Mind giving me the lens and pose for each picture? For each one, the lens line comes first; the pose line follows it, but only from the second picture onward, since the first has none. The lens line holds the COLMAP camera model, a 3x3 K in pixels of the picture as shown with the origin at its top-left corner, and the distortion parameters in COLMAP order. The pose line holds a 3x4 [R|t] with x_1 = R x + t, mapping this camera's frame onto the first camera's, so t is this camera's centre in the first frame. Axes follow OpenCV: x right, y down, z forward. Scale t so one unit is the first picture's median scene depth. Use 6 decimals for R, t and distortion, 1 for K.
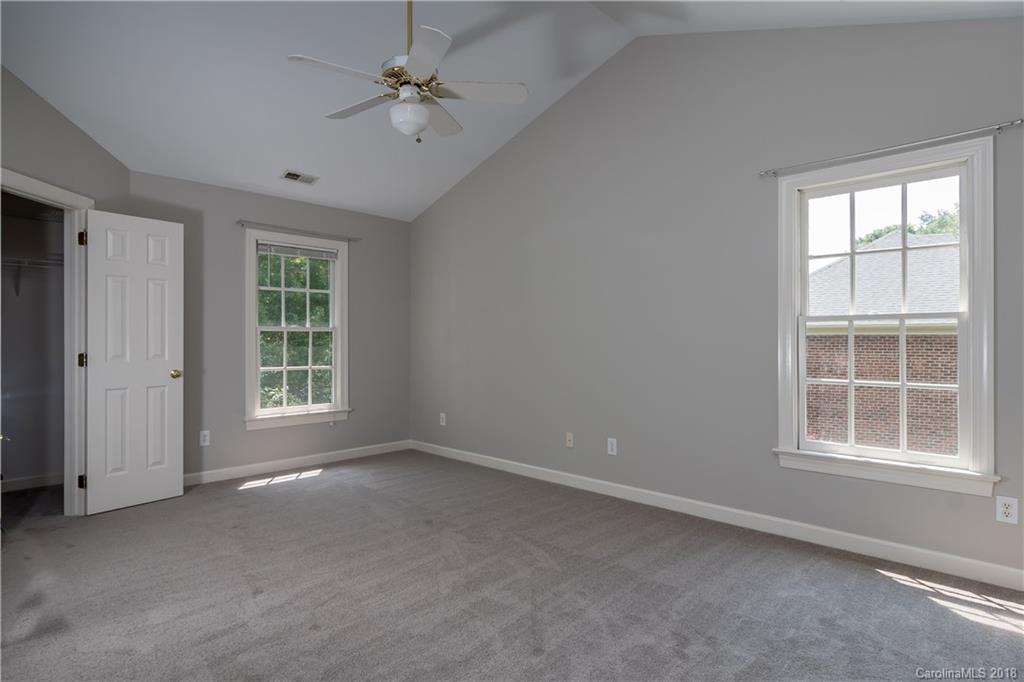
lens RADIAL K [[553.0, 0, 510.4], [0, 553.0, 334.0], [0, 0, 1]] dist [0.001326, 0.000950]
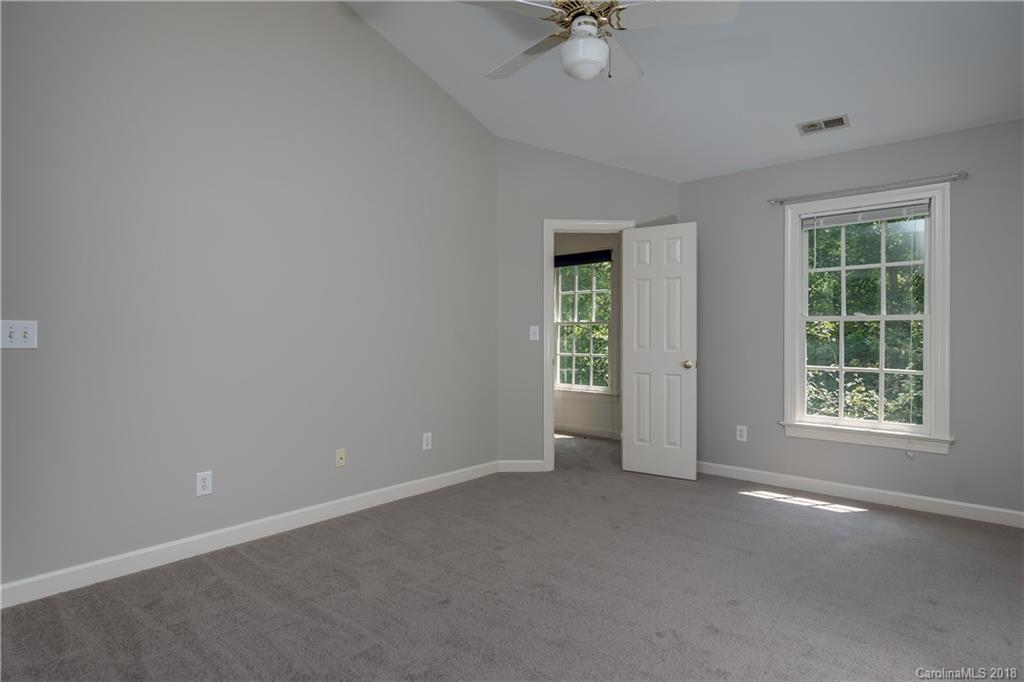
lens RADIAL K [[553.0, 0, 510.4], [0, 553.0, 334.0], [0, 0, 1]] dist [0.001326, 0.000950]
pose [[0.056048, -0.001386, -0.998427, 0.376864], [0.007954, 0.999968, -0.000942, 0.010322], [0.998396, -0.007889, 0.056057, 0.512206]]
